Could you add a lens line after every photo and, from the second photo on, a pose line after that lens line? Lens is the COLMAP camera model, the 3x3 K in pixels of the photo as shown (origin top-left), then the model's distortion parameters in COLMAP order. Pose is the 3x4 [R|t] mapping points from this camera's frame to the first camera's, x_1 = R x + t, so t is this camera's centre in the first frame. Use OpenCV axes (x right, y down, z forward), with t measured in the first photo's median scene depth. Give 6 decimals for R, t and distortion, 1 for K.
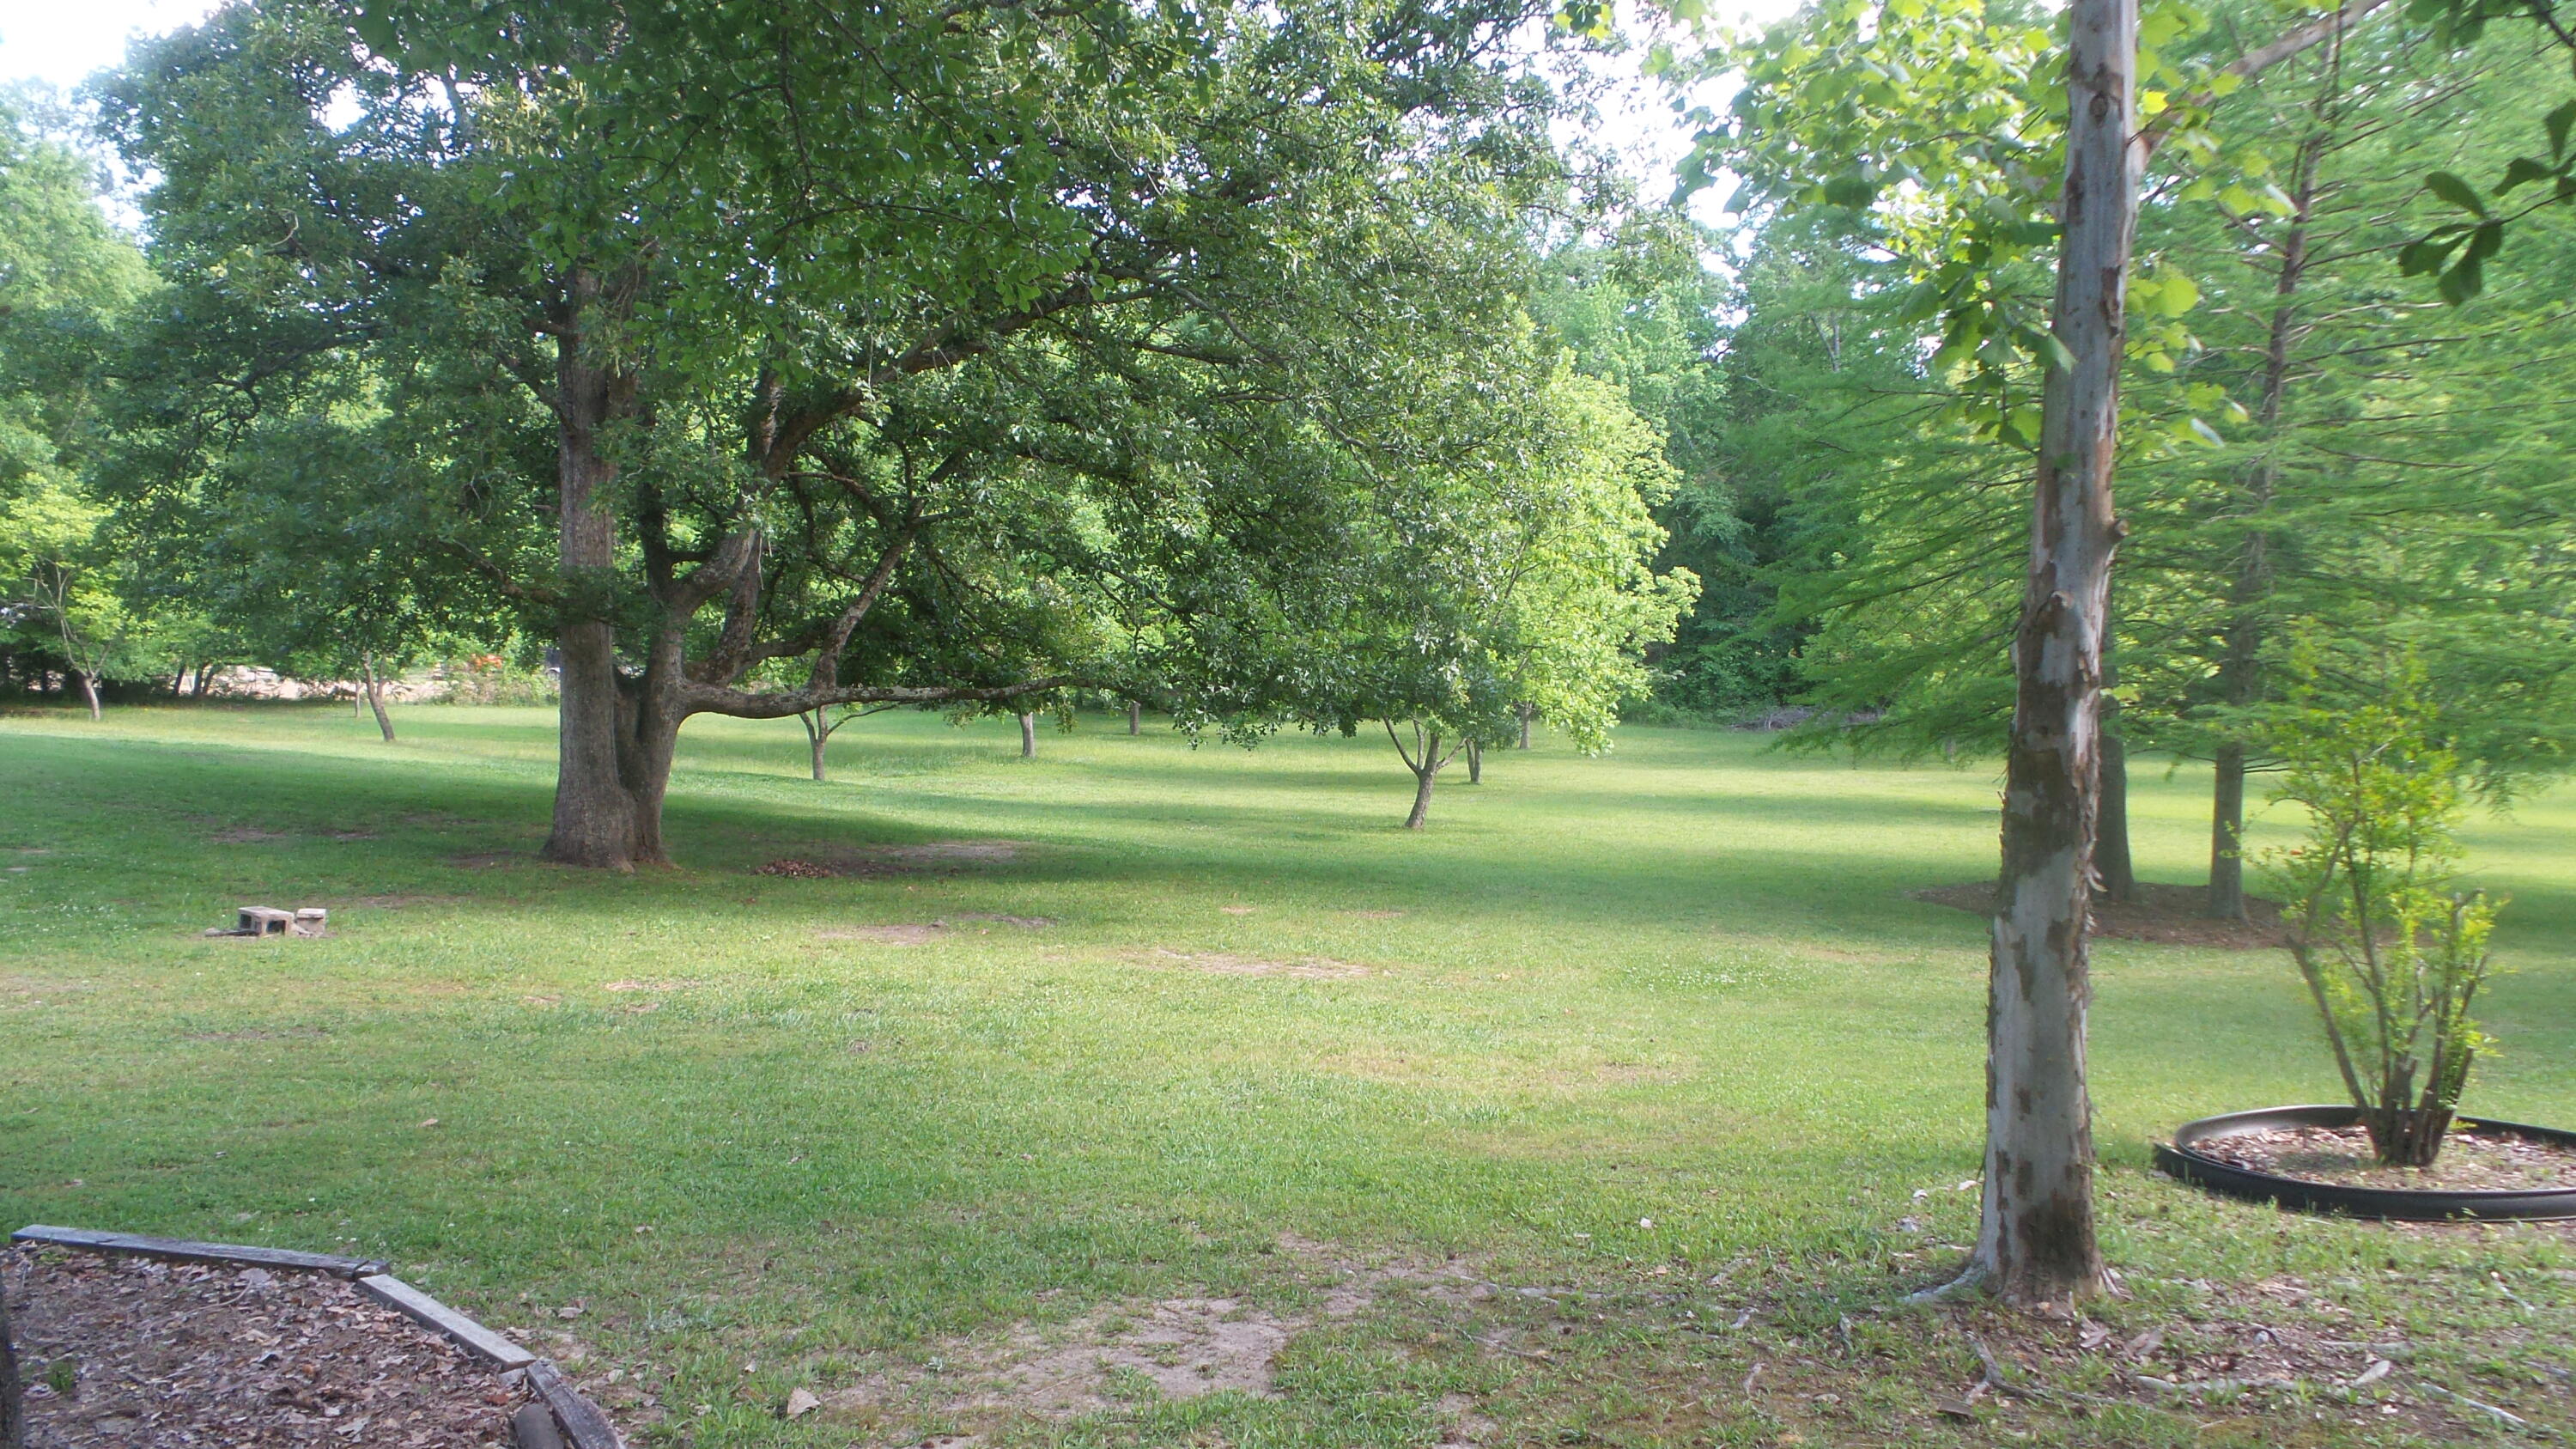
lens RADIAL K [[1749.0, 0, 1288.3], [0, 1749.0, 724.5], [0, 0, 1]] dist [-0.019651, 0.001057]
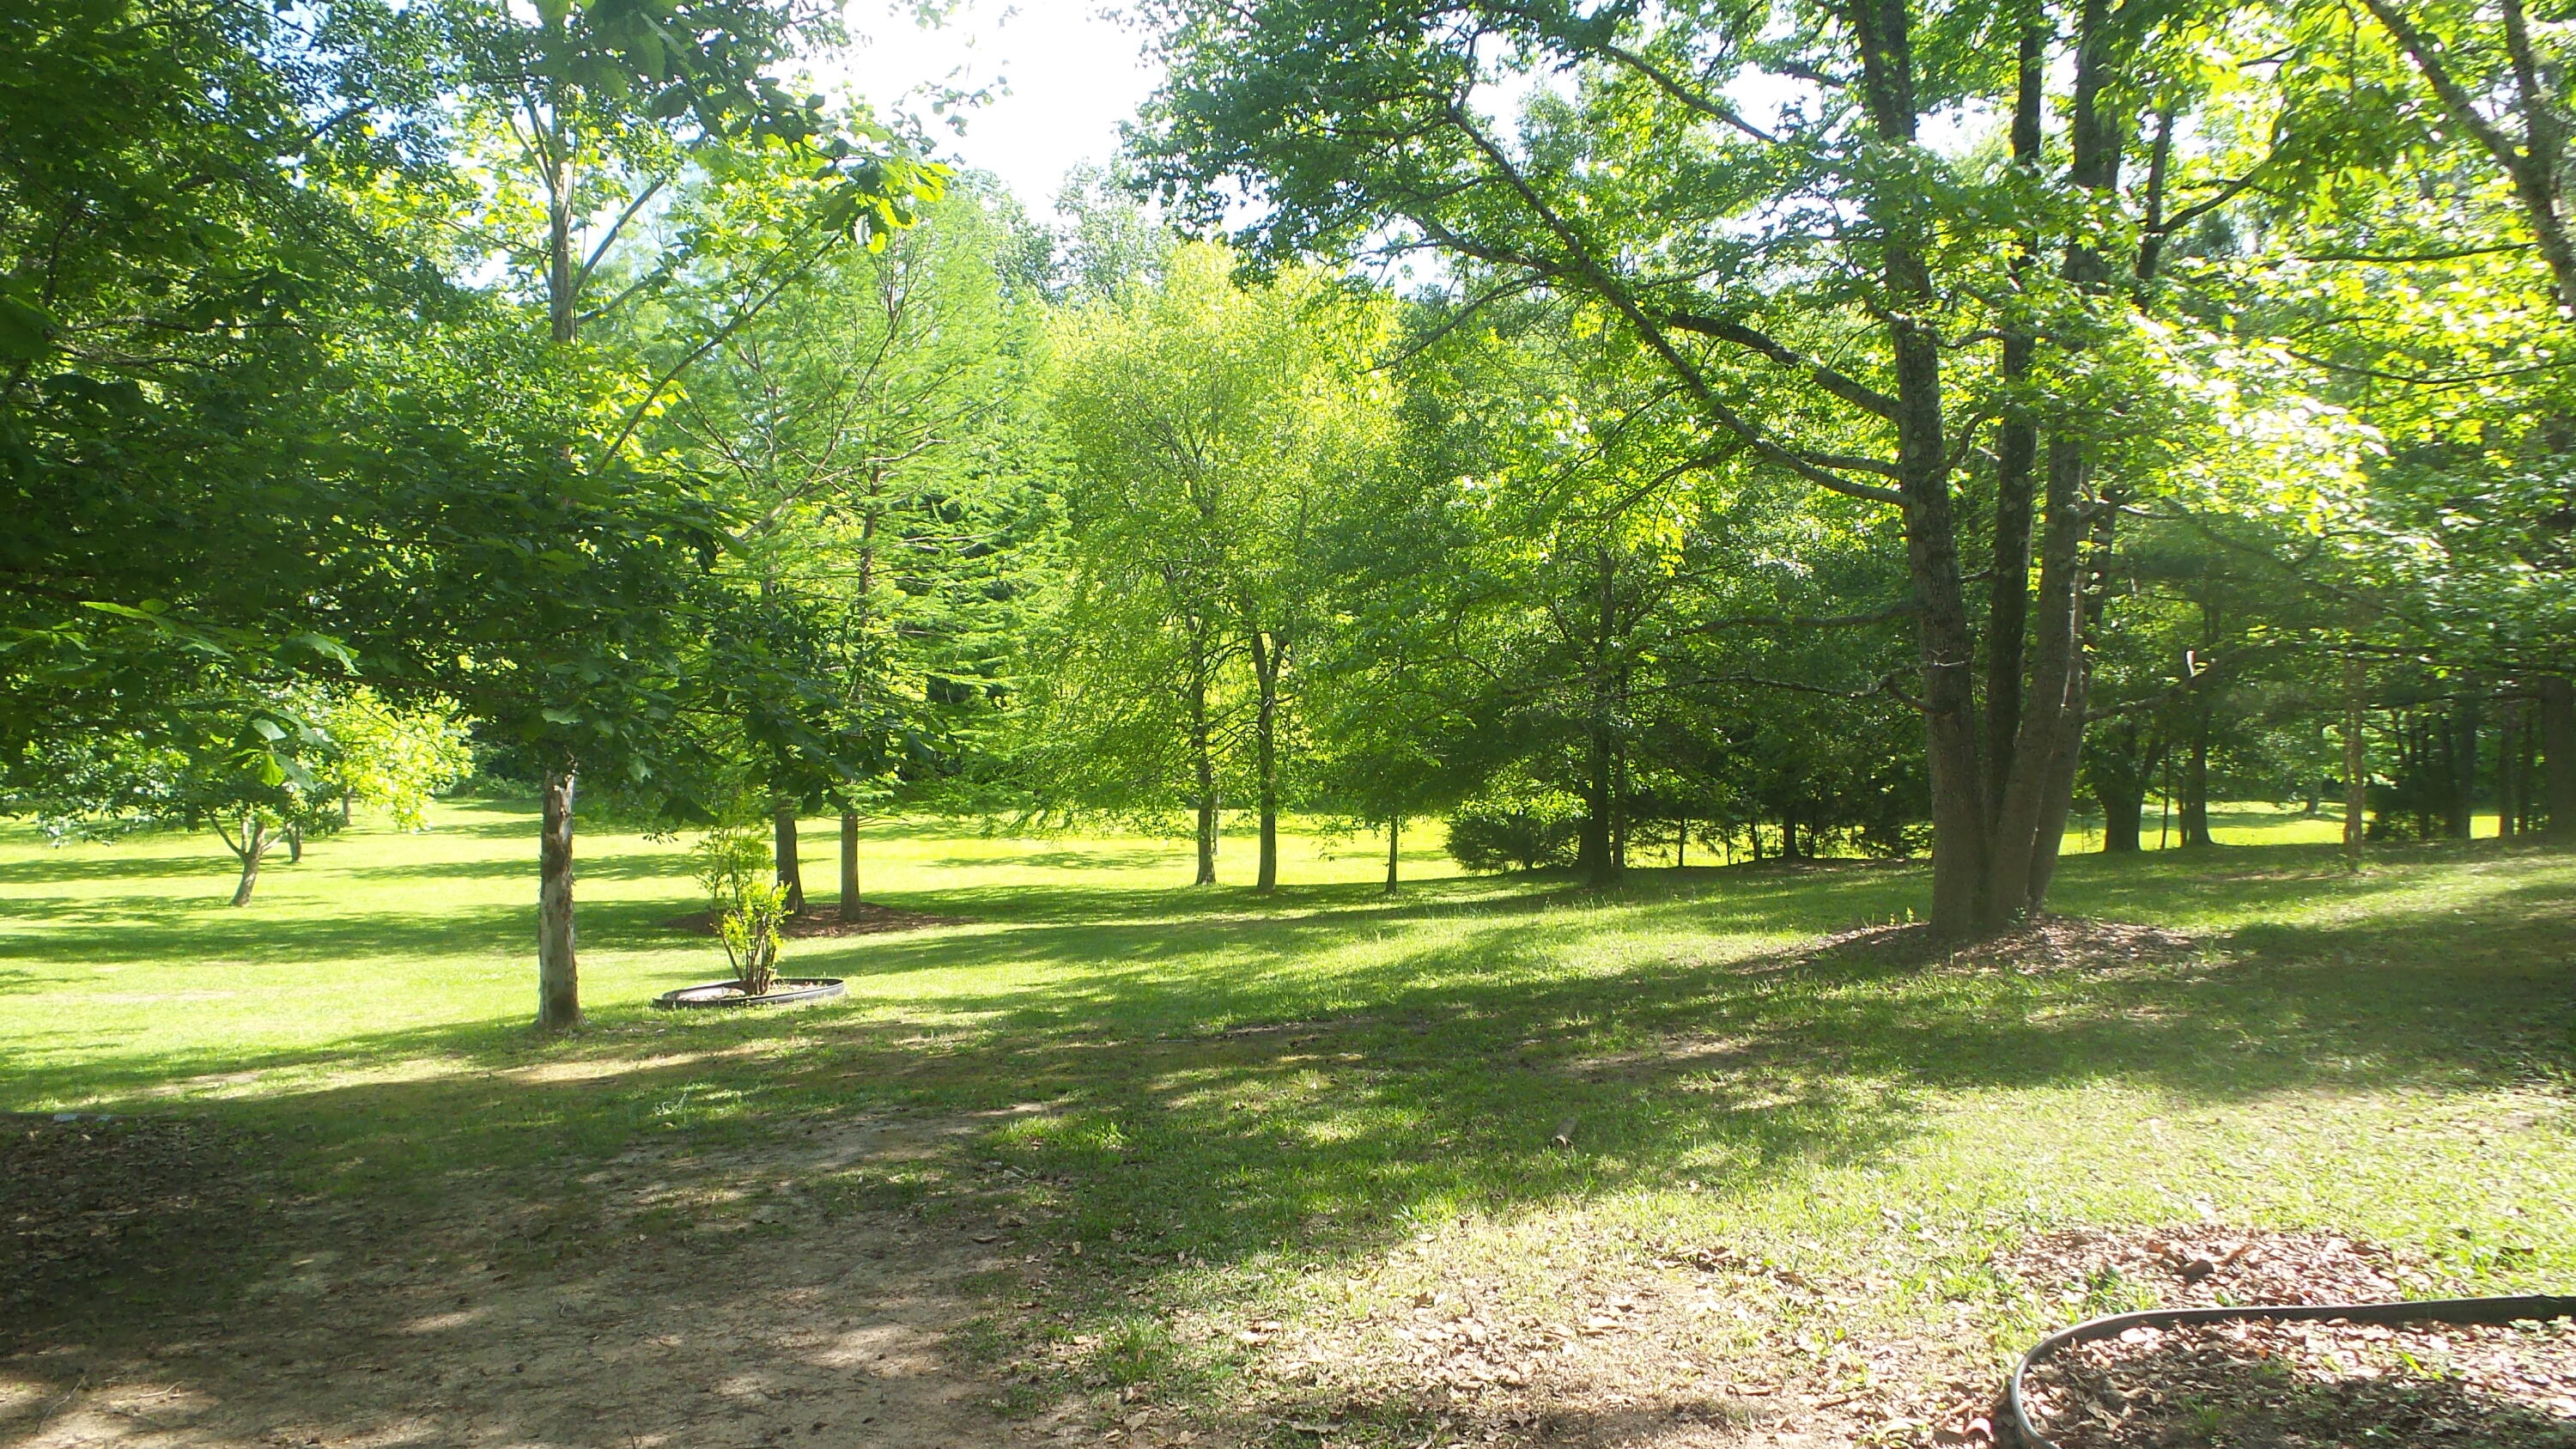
lens RADIAL K [[1749.0, 0, 1294.5], [0, 1749.0, 717.9], [0, 0, 1]] dist [-0.019651, 0.001057]
pose [[0.804685, -0.010635, 0.593607, -0.044422], [0.031925, 0.999168, -0.025377, -0.011019], [-0.592844, 0.039372, 0.804355, -0.309564]]
